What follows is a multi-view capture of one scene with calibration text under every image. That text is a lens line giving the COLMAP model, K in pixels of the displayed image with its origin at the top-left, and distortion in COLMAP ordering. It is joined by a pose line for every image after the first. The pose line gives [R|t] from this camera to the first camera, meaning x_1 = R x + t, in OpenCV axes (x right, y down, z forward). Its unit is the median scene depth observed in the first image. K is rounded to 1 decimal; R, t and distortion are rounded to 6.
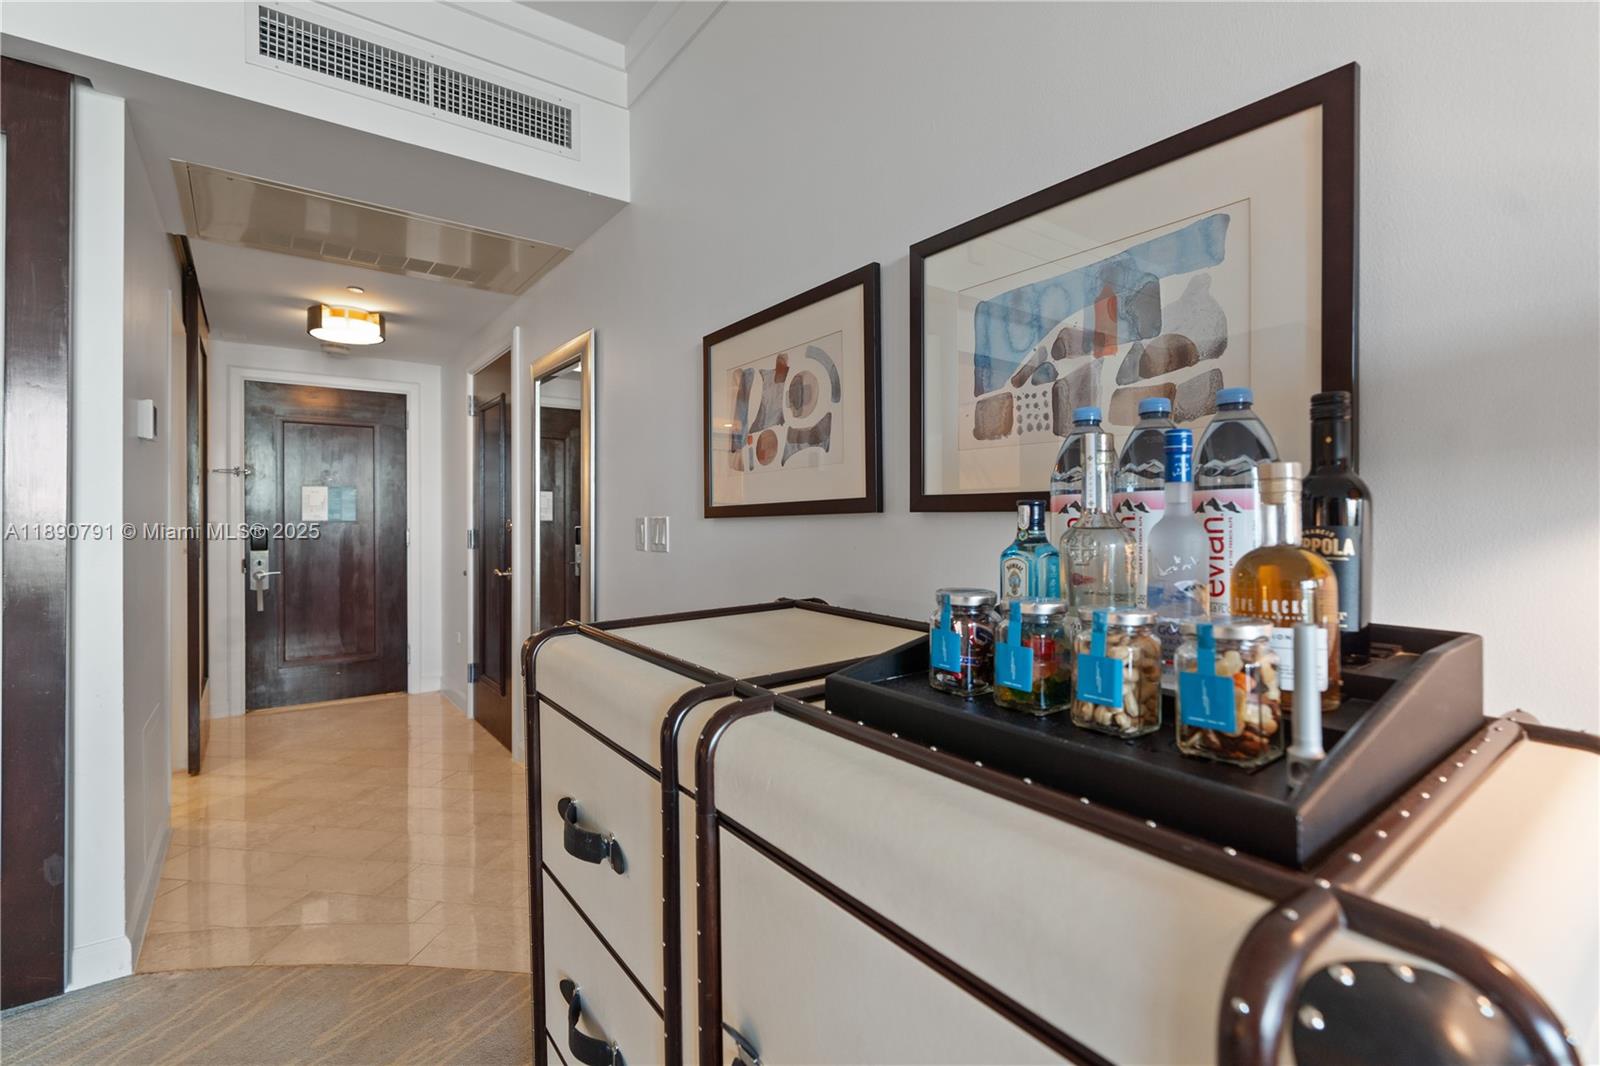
lens RADIAL K [[737.5, 0, 802.8], [0, 737.5, 530.0], [0, 0, 1]] dist [-0.003172, 0.000472]
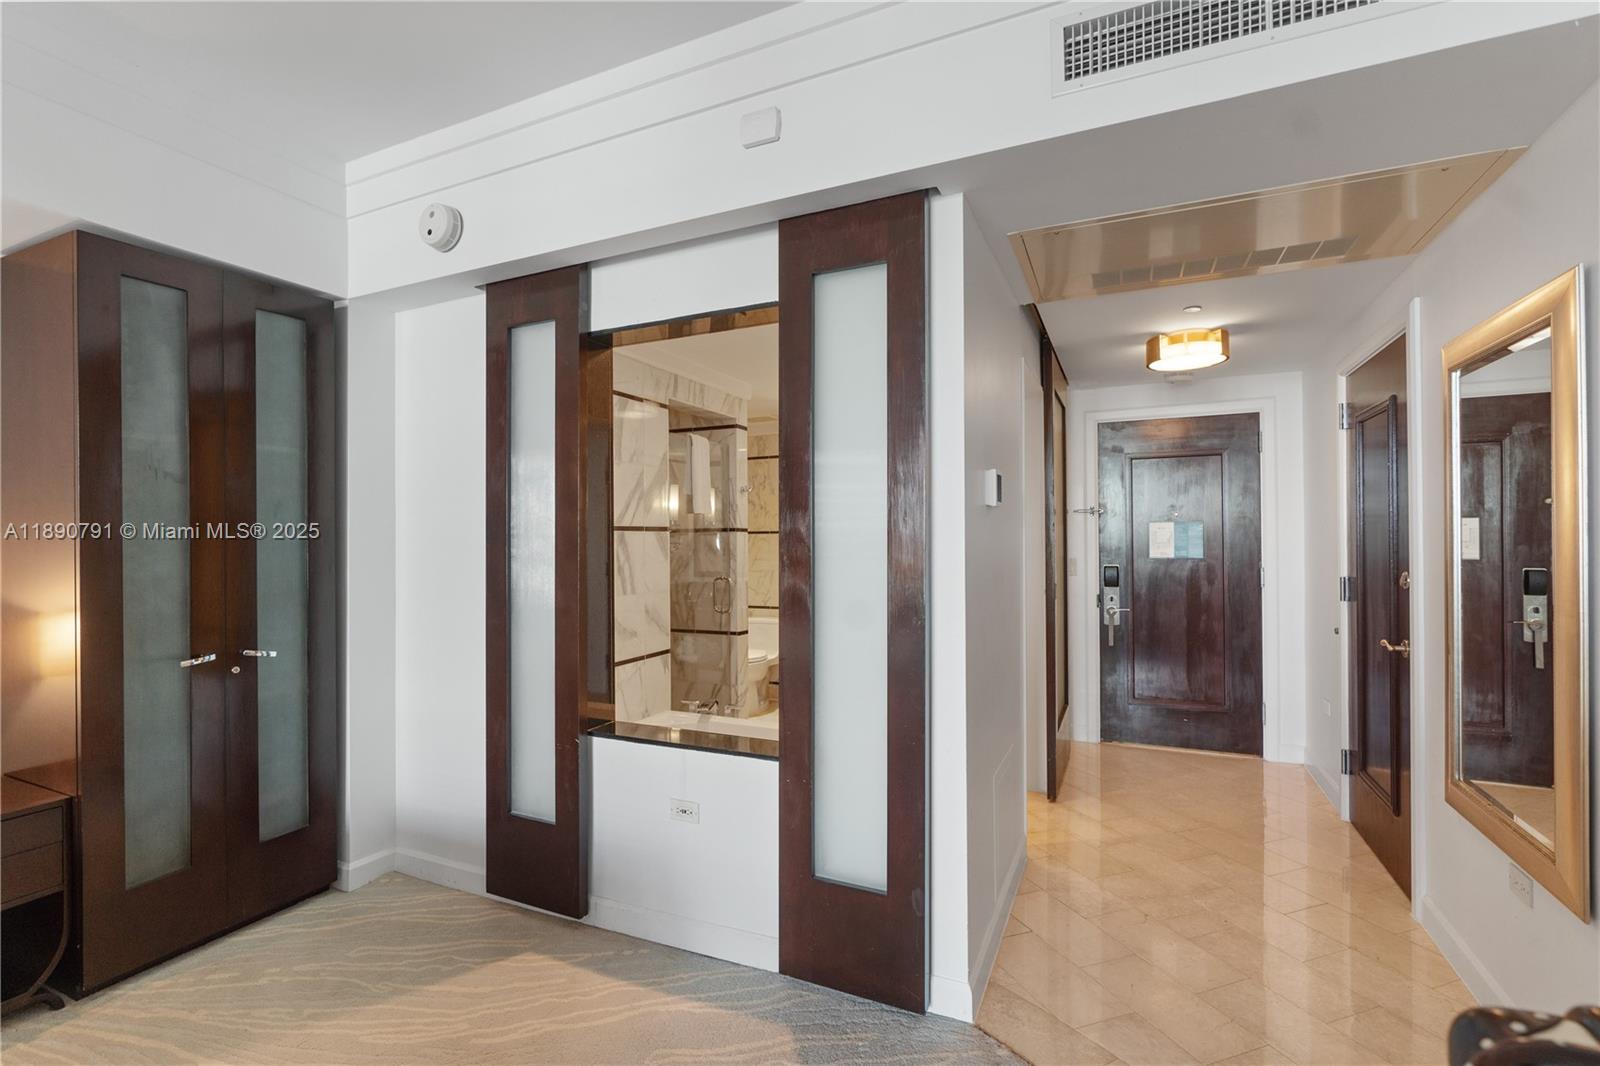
lens RADIAL K [[727.7, 0, 803.8], [0, 727.7, 531.1], [0, 0, 1]] dist [-0.002697, 0.000986]
pose [[0.480621, -0.007099, -0.876900, -0.064528], [0.000693, 0.999970, -0.007716, -0.049902], [0.876928, 0.003101, 0.480611, 0.161864]]
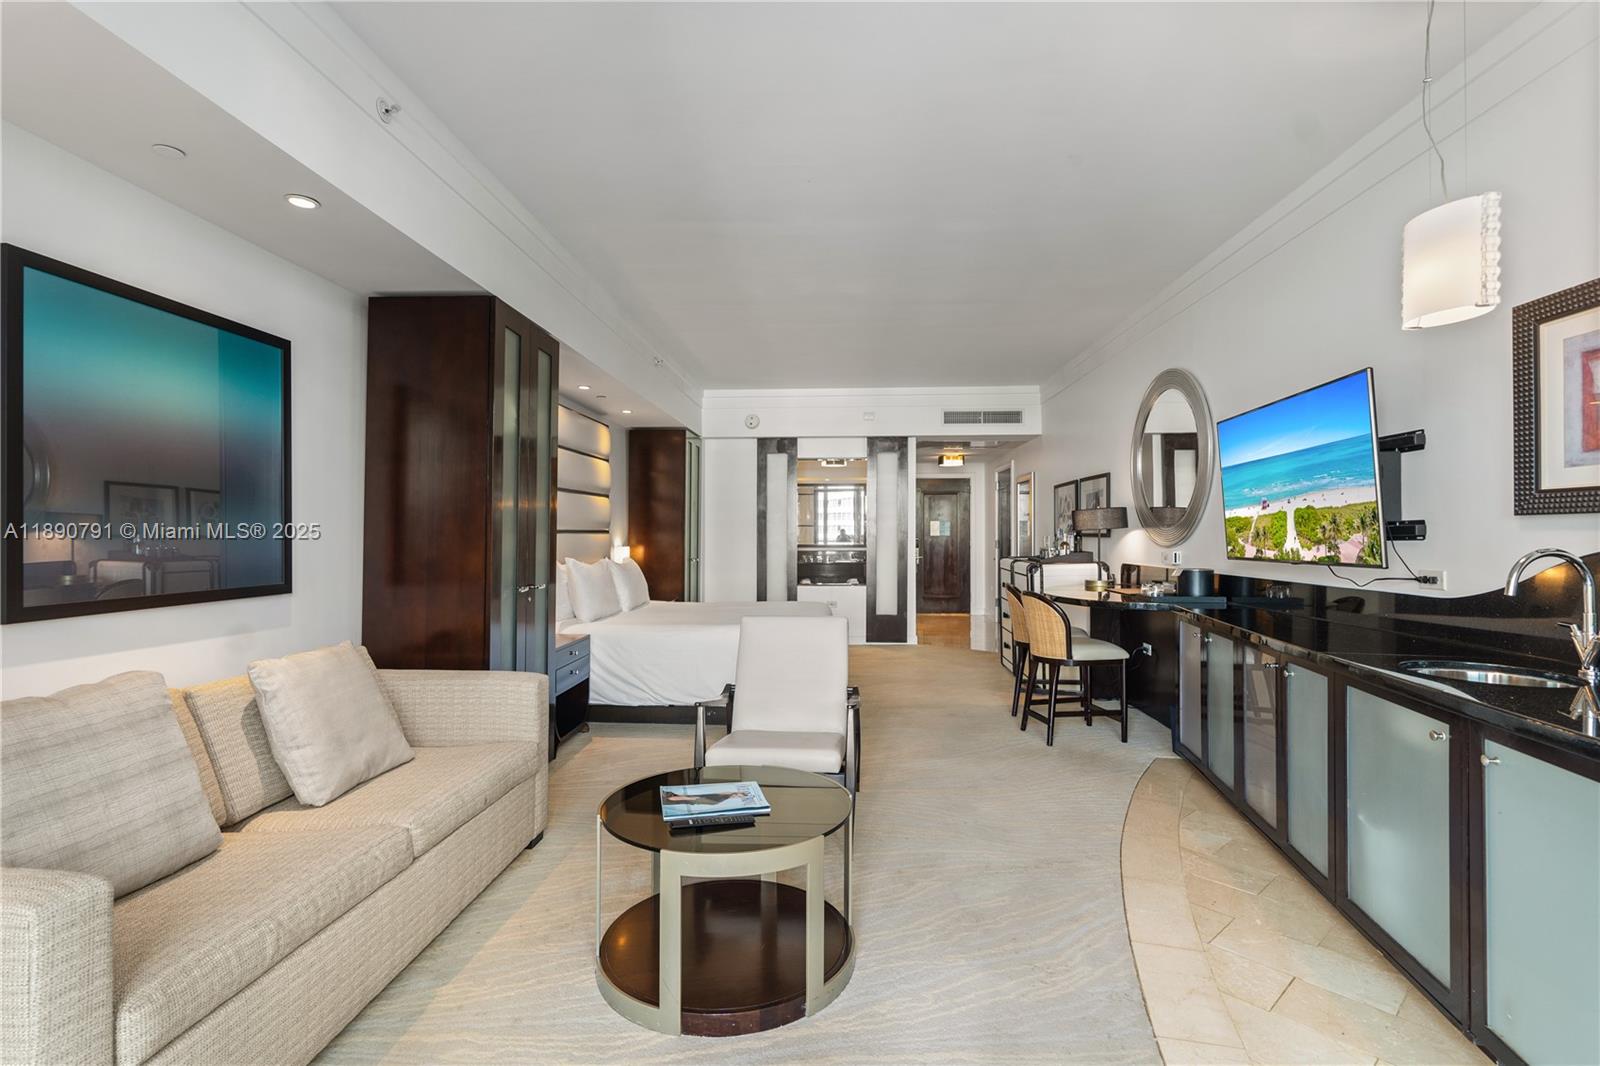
lens RADIAL K [[861.9, 0, 794.3], [0, 861.9, 514.9], [0, 0, 1]] dist [0.222918, 0.000354]
pose [[0.784684, -0.012103, -0.619777, 0.894816], [-0.008754, 0.999493, -0.030602, 0.009476], [0.619834, 0.029438, 0.784181, -1.841224]]
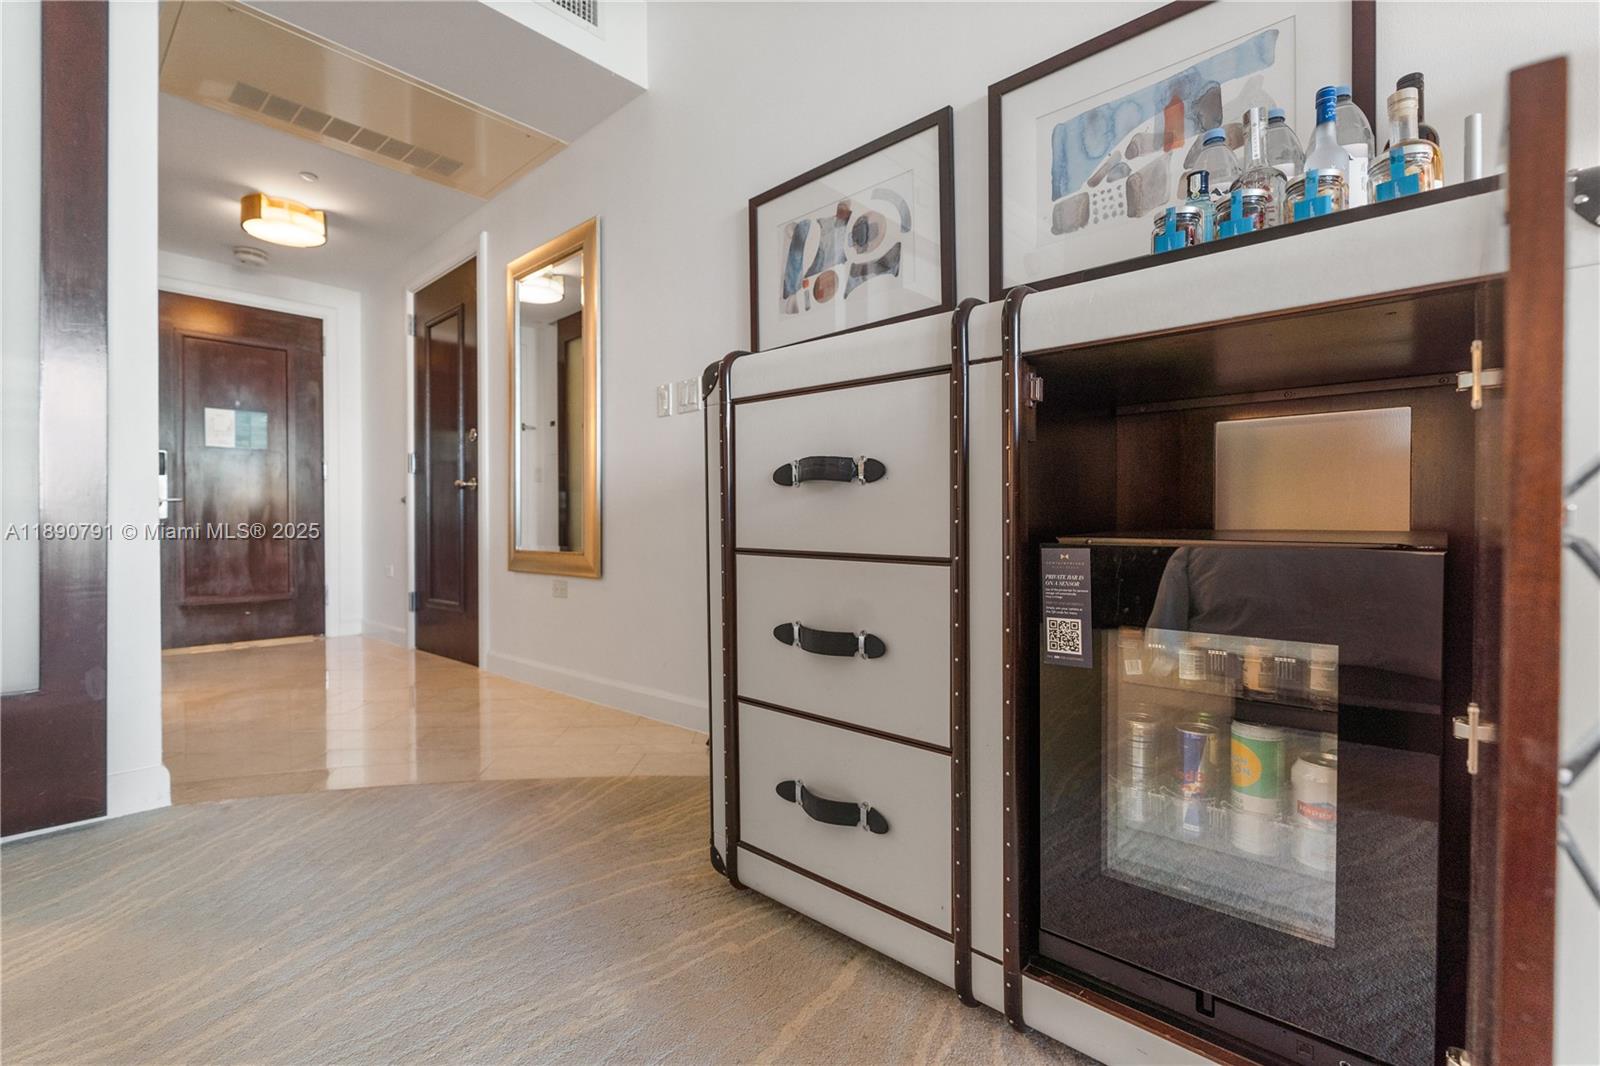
lens RADIAL K [[730.6, 0, 799.8], [0, 730.6, 552.2], [0, 0, 1]] dist [-0.003168, 0.000230]
pose [[0.980754, -0.006515, 0.195140, -0.158982], [0.006272, 0.999979, 0.001864, 0.150536], [-0.195148, -0.000604, 0.980774, -0.046263]]
